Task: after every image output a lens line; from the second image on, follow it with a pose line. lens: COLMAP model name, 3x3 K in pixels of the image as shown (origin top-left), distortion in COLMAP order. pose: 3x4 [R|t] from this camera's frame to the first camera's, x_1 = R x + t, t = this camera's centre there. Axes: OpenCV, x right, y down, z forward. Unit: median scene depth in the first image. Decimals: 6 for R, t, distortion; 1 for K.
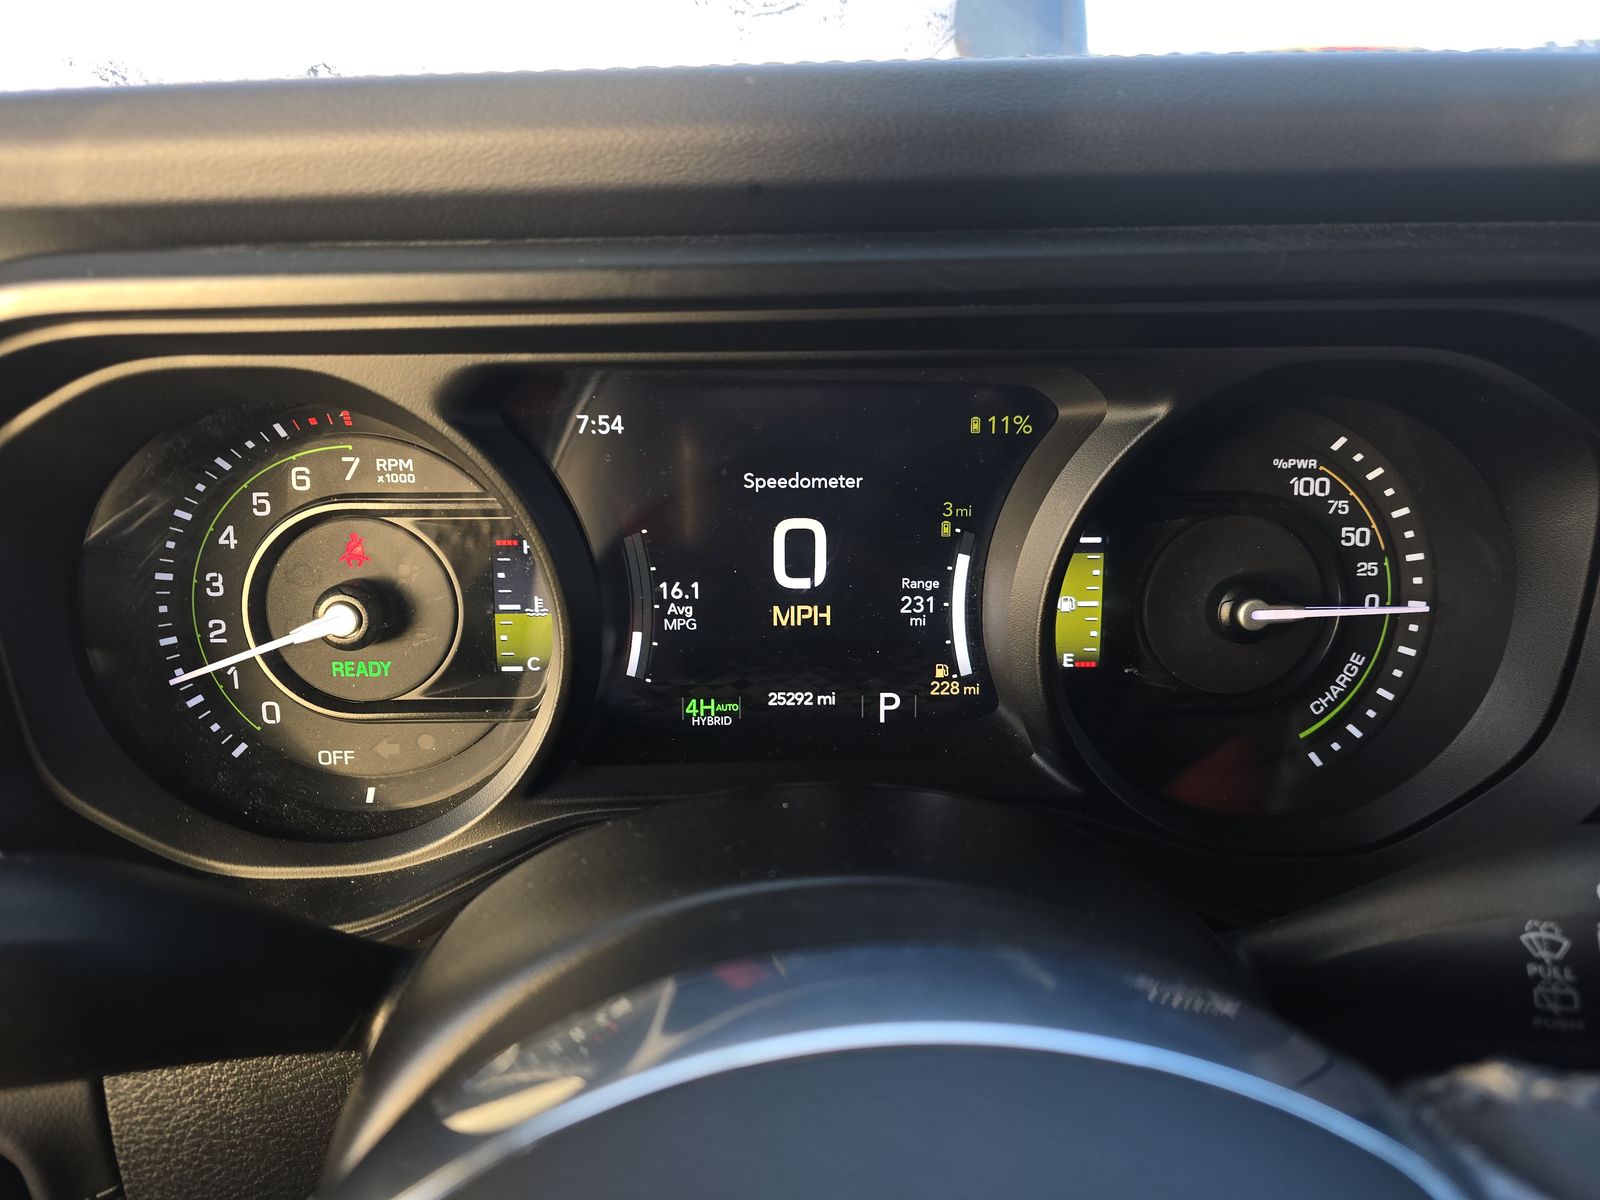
lens RADIAL K [[1075.0, 0, 795.6], [0, 1075.0, 599.8], [0, 0, 1]] dist [0.036890, -0.014529]
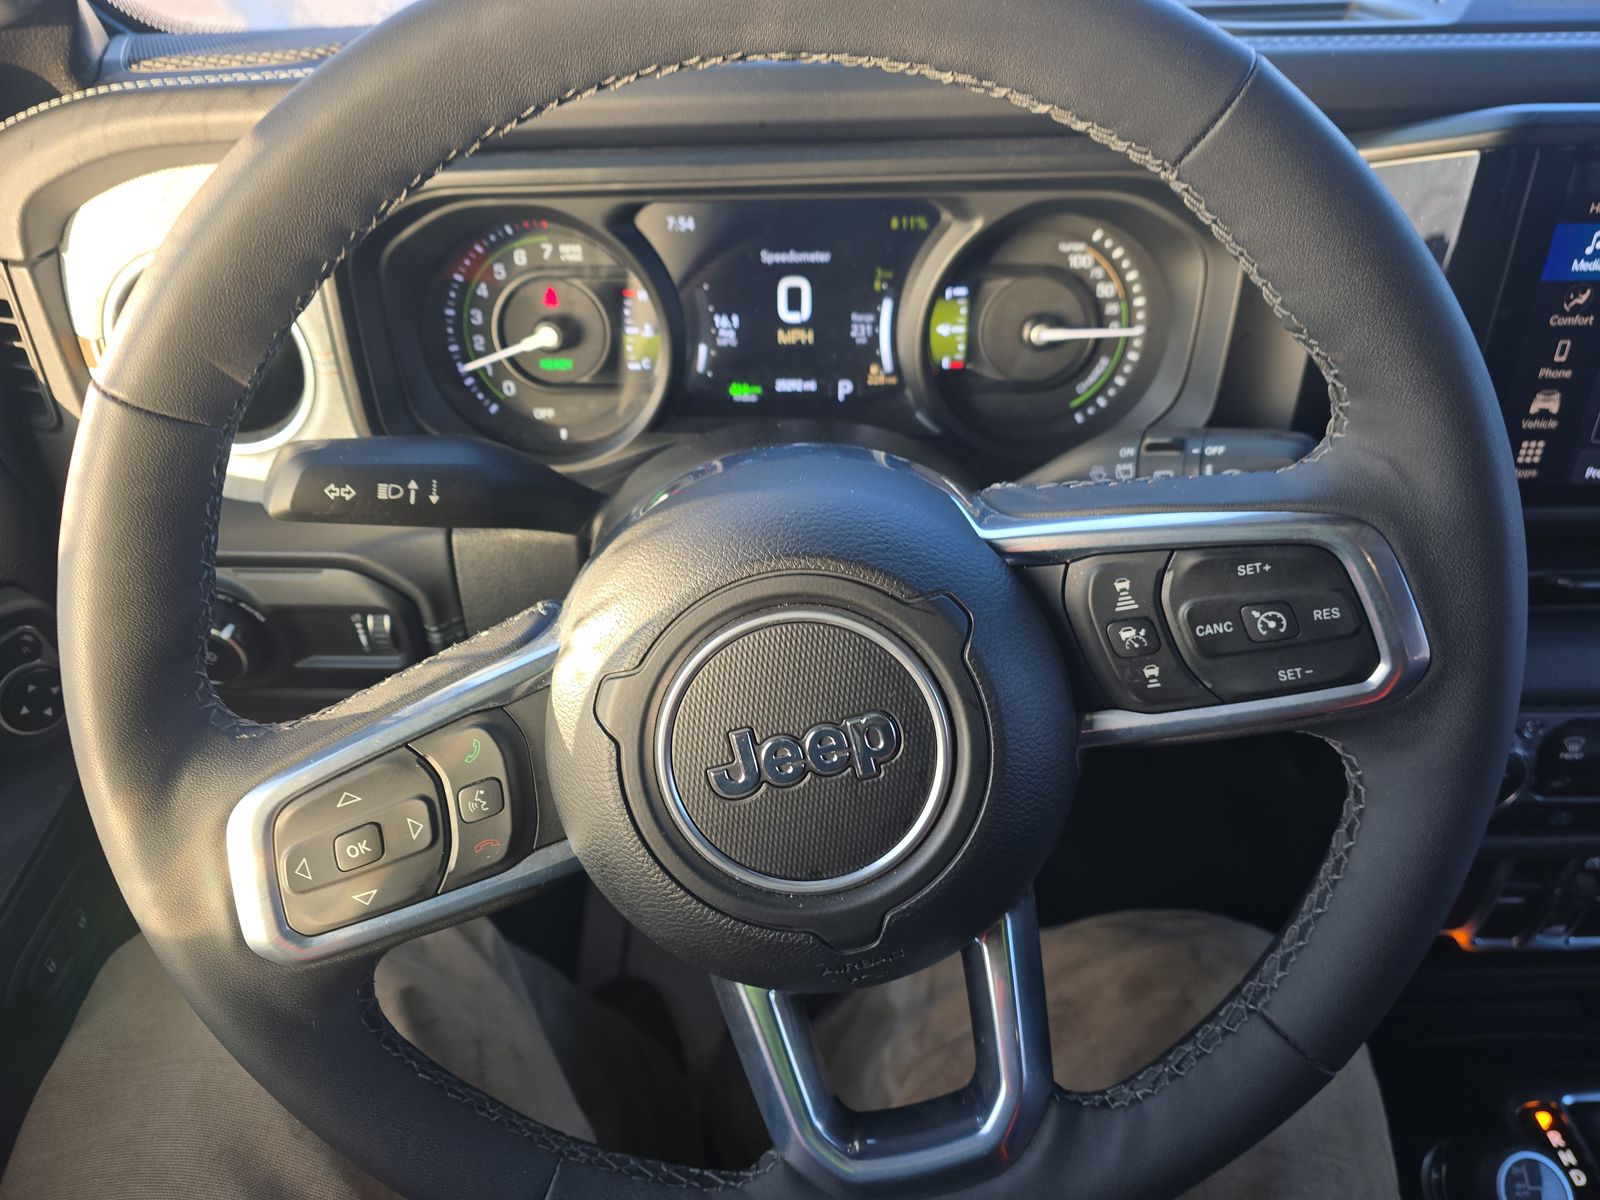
lens RADIAL K [[1075.0, 0, 802.3], [0, 1075.0, 592.4], [0, 0, 1]] dist [0.036890, -0.014529]
pose [[0.999717, 0.006918, -0.022773, 0.062401], [-0.001615, 0.974341, 0.225070, 0.027057], [0.023746, -0.224969, 0.974076, -0.848821]]
